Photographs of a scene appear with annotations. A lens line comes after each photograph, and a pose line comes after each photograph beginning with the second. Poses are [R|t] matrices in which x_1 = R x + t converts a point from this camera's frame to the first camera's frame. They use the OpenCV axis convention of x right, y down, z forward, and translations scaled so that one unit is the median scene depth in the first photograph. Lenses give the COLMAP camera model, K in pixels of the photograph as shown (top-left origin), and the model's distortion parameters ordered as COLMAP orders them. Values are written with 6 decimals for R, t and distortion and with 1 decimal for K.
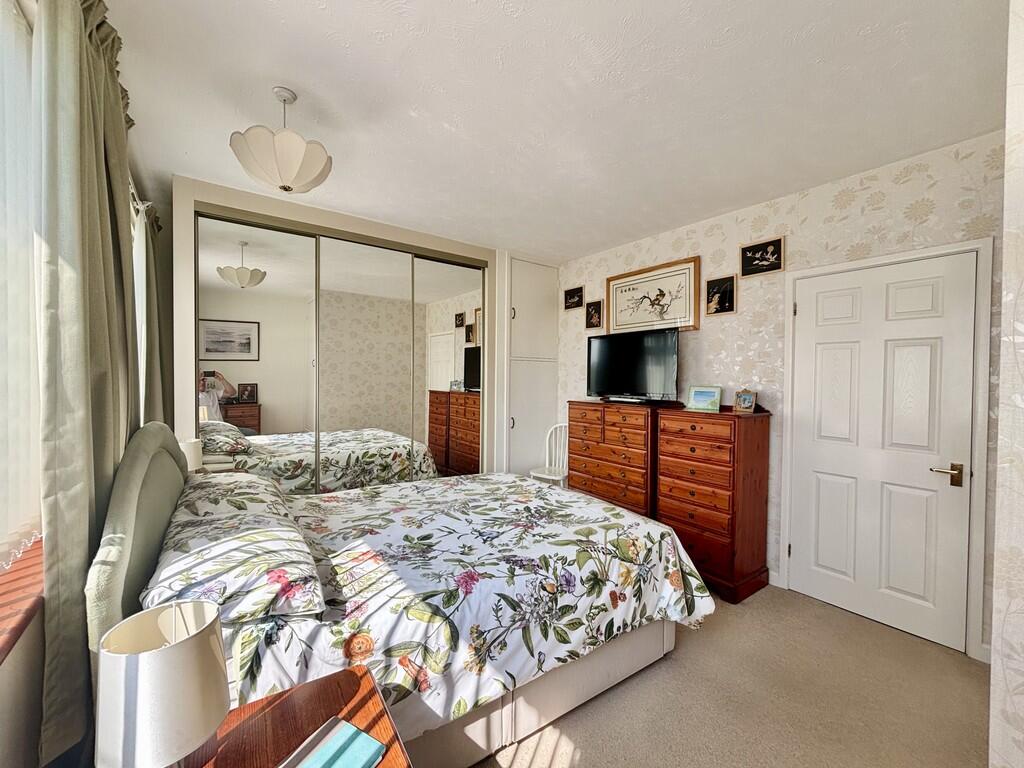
lens RADIAL K [[408.3, 0, 514.2], [0, 408.3, 381.5], [0, 0, 1]] dist [0.020756, -0.000196]
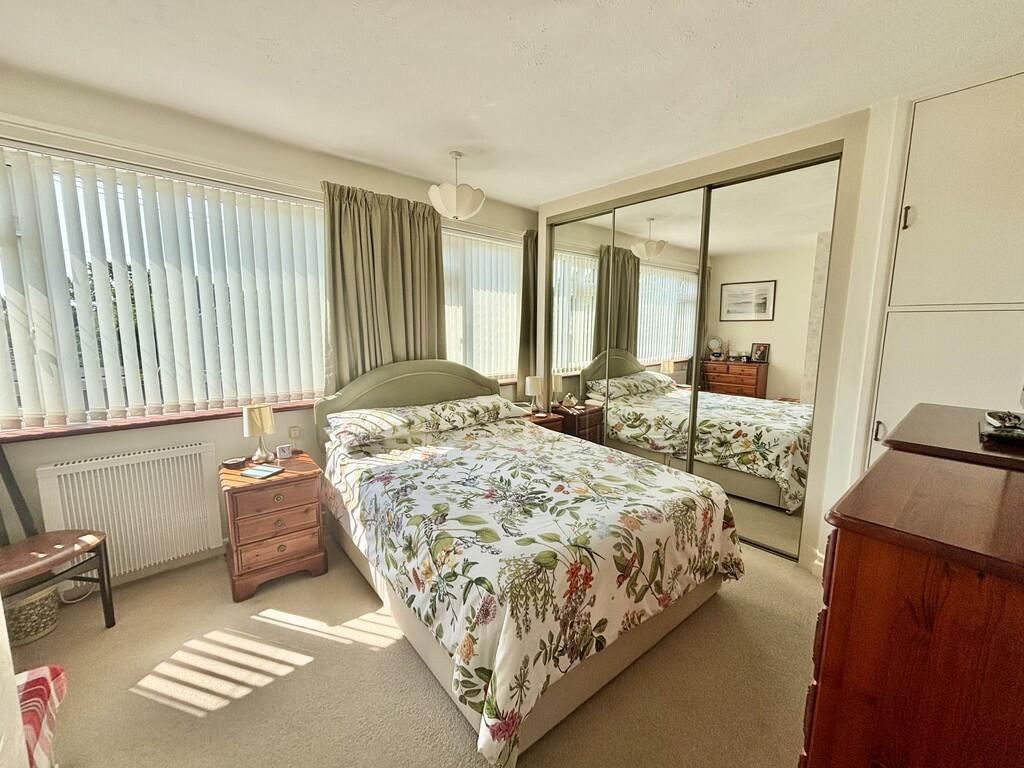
lens RADIAL K [[408.3, 0, 514.2], [0, 408.3, 381.5], [0, 0, 1]] dist [0.020756, -0.000196]
pose [[0.095285, 0.124137, -0.987679, 0.868068], [-0.022393, 0.992210, 0.122546, -0.036342], [0.995198, 0.010441, 0.097323, 0.849931]]
